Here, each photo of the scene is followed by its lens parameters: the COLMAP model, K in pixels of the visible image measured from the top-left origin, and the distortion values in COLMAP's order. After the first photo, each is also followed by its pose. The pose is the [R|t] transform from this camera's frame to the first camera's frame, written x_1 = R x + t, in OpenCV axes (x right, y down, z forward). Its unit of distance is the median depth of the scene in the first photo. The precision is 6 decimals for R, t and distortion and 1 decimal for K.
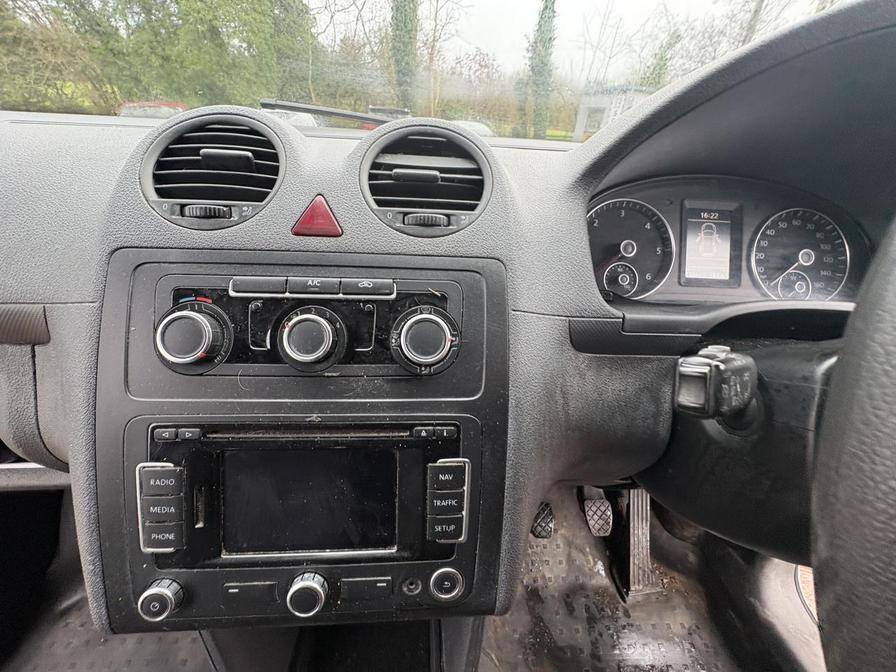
lens RADIAL K [[356.0, 0, 449.6], [0, 356.0, 336.5], [0, 0, 1]] dist [0.000743, -0.000317]
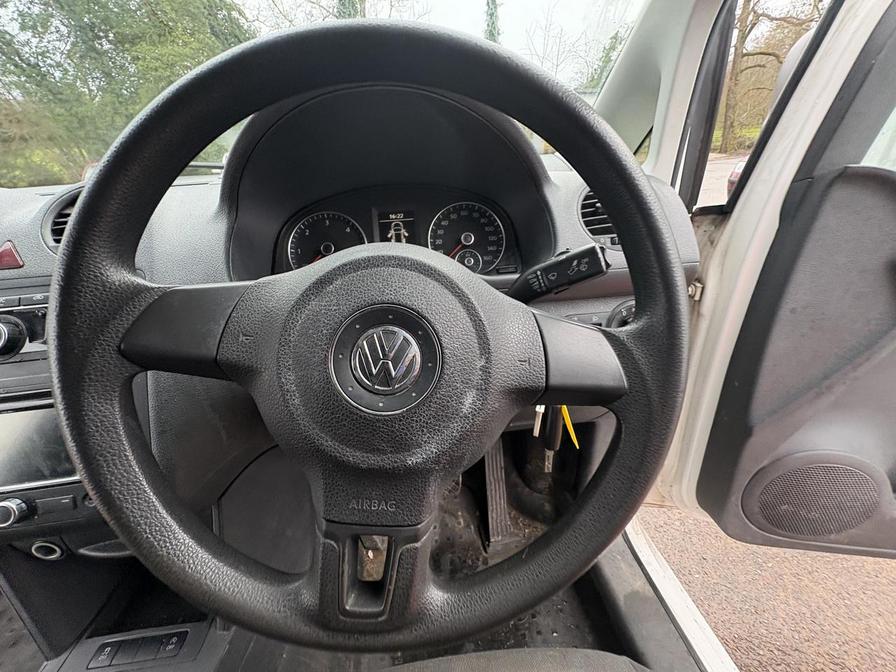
lens RADIAL K [[356.0, 0, 454.6], [0, 356.0, 337.4], [0, 0, 1]] dist [0.000743, -0.000317]
pose [[0.991533, -0.128887, 0.015820, 0.864431], [0.129390, 0.990921, -0.036520, 0.177859], [-0.010970, 0.038258, 0.999208, -0.293496]]
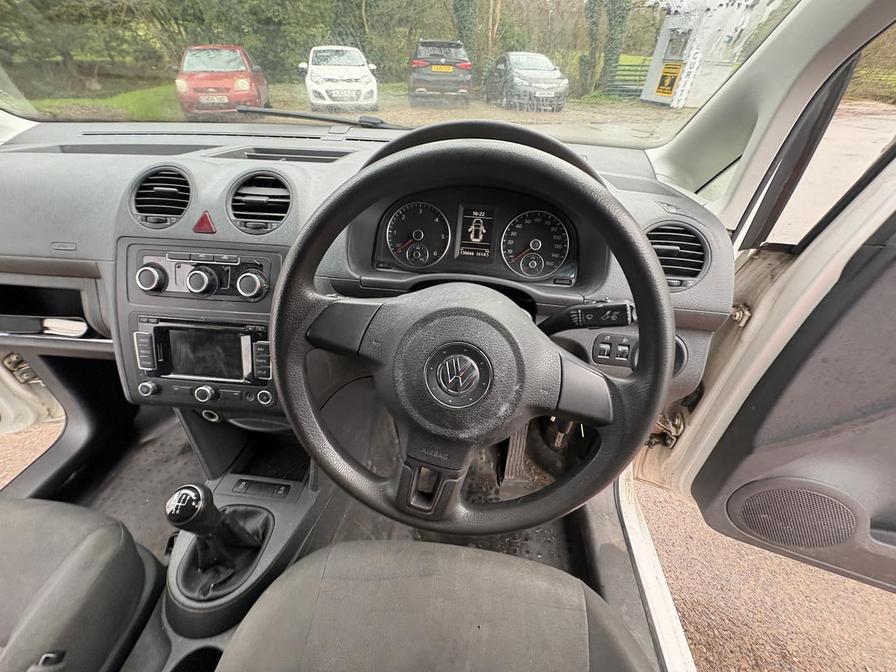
lens RADIAL K [[356.0, 0, 455.0], [0, 356.0, 340.8], [0, 0, 1]] dist [0.000743, -0.000317]
pose [[0.989130, 0.069791, -0.129428, 0.865445], [-0.050145, 0.987523, 0.149276, -0.025464], [0.138231, -0.141163, 0.980288, -0.581107]]
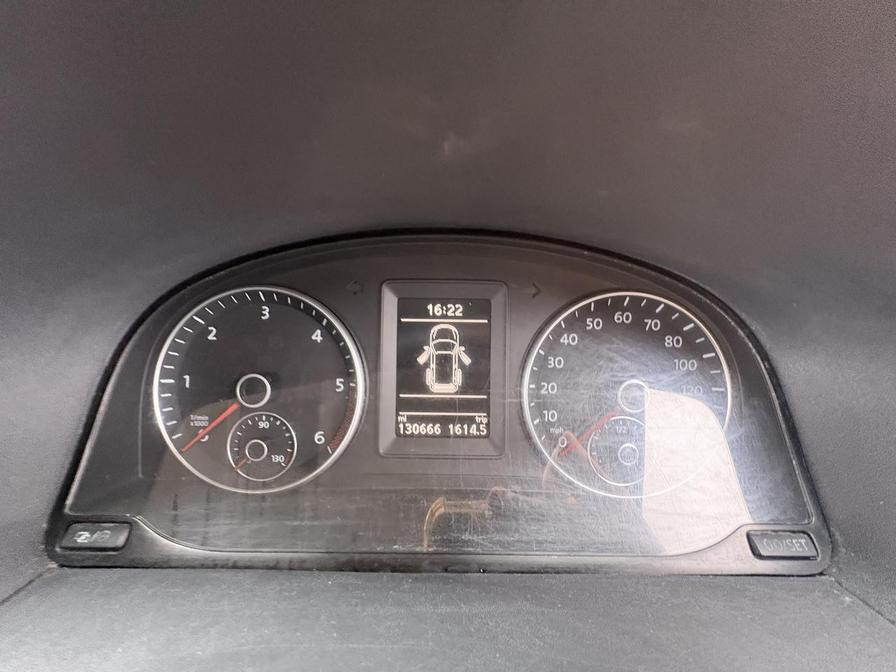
lens RADIAL K [[356.0, 0, 447.0], [0, 356.0, 338.4], [0, 0, 1]] dist [0.000743, -0.000317]
pose [[0.999116, -0.026479, -0.032643, 0.748553], [0.025996, 0.999547, -0.015148, -0.291801], [0.033030, 0.014286, 0.999352, 0.498880]]
